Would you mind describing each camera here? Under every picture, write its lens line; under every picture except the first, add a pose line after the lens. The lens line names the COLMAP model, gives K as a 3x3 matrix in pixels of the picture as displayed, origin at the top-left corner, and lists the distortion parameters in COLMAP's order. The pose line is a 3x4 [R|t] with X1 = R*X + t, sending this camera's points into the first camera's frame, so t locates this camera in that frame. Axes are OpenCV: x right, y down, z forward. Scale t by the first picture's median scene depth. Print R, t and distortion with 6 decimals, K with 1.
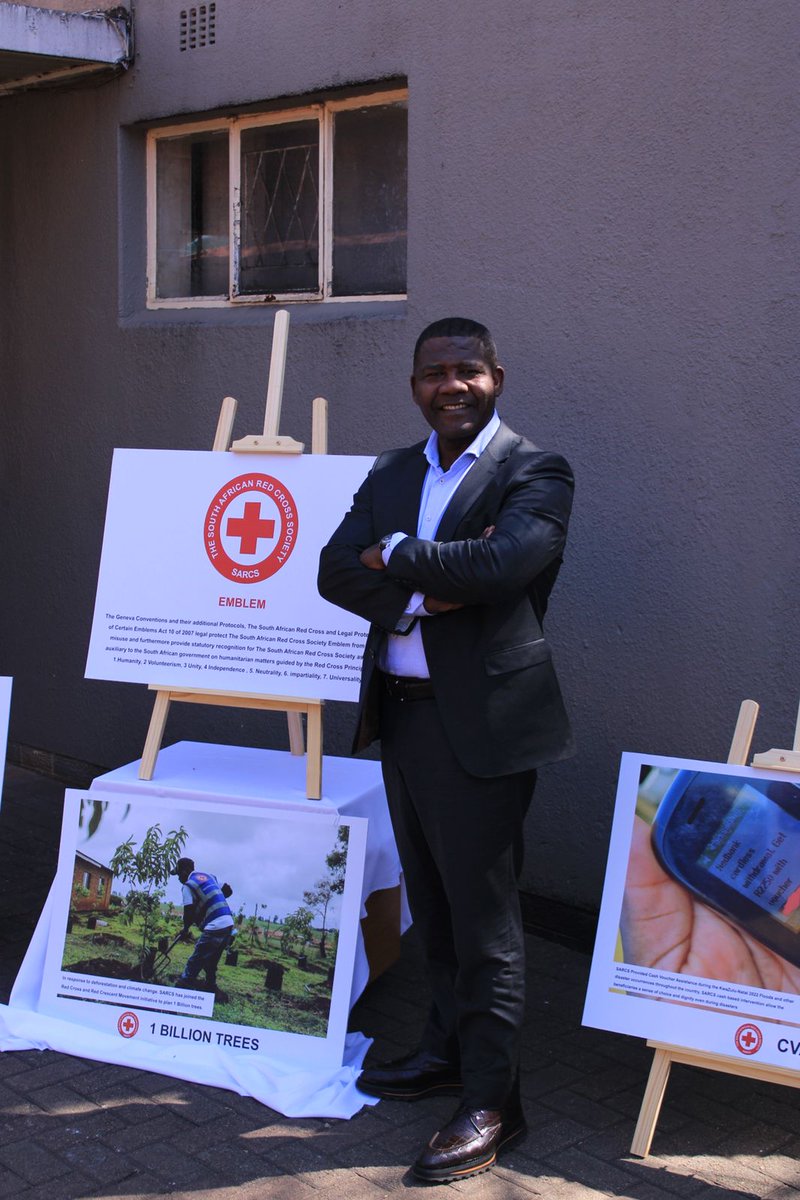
lens RADIAL K [[1780.8, 0, 400.0], [0, 1780.8, 600.0], [0, 0, 1]] dist [-0.021786, 0.035222]
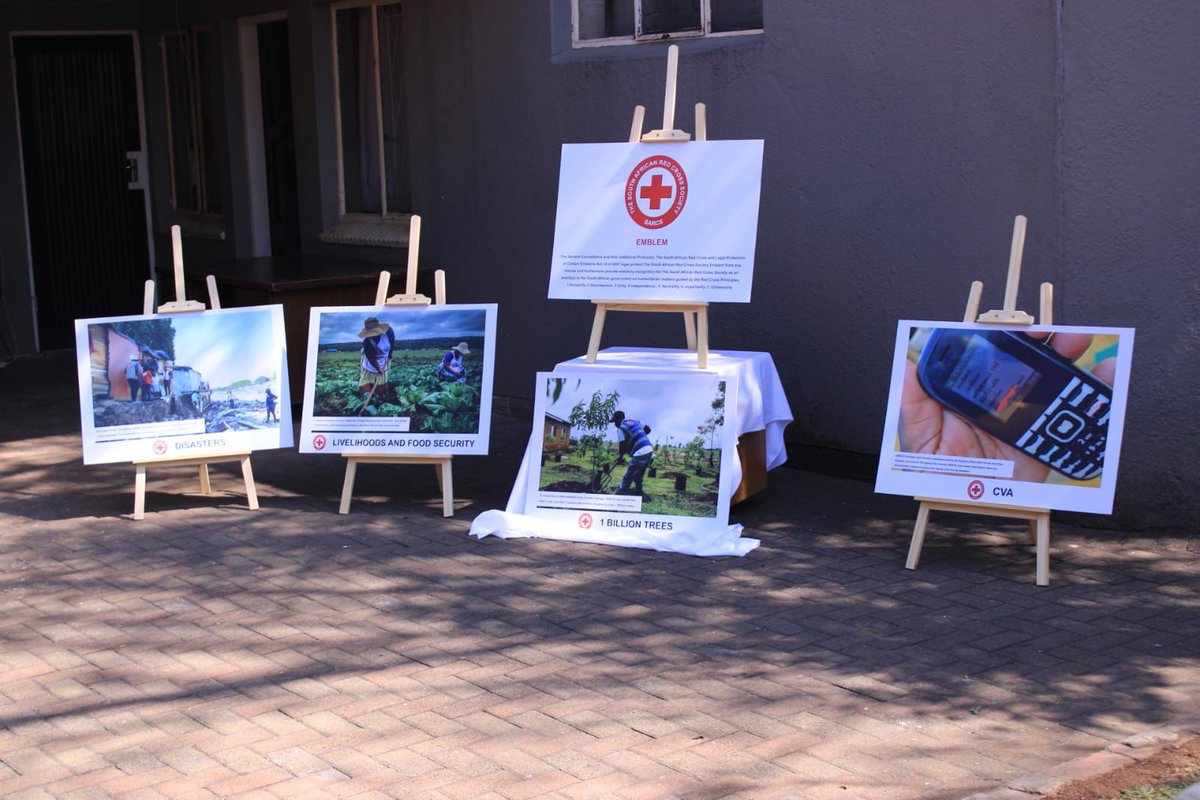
lens RADIAL K [[2111.6, 0, 600.0], [0, 2111.6, 400.0], [0, 0, 1]] dist [-0.041556, 0.120244]
pose [[0.993500, -0.026573, -0.110687, 0.061312], [0.027416, 0.999605, 0.006107, 0.123336], [0.110481, -0.009102, 0.993837, -0.775169]]
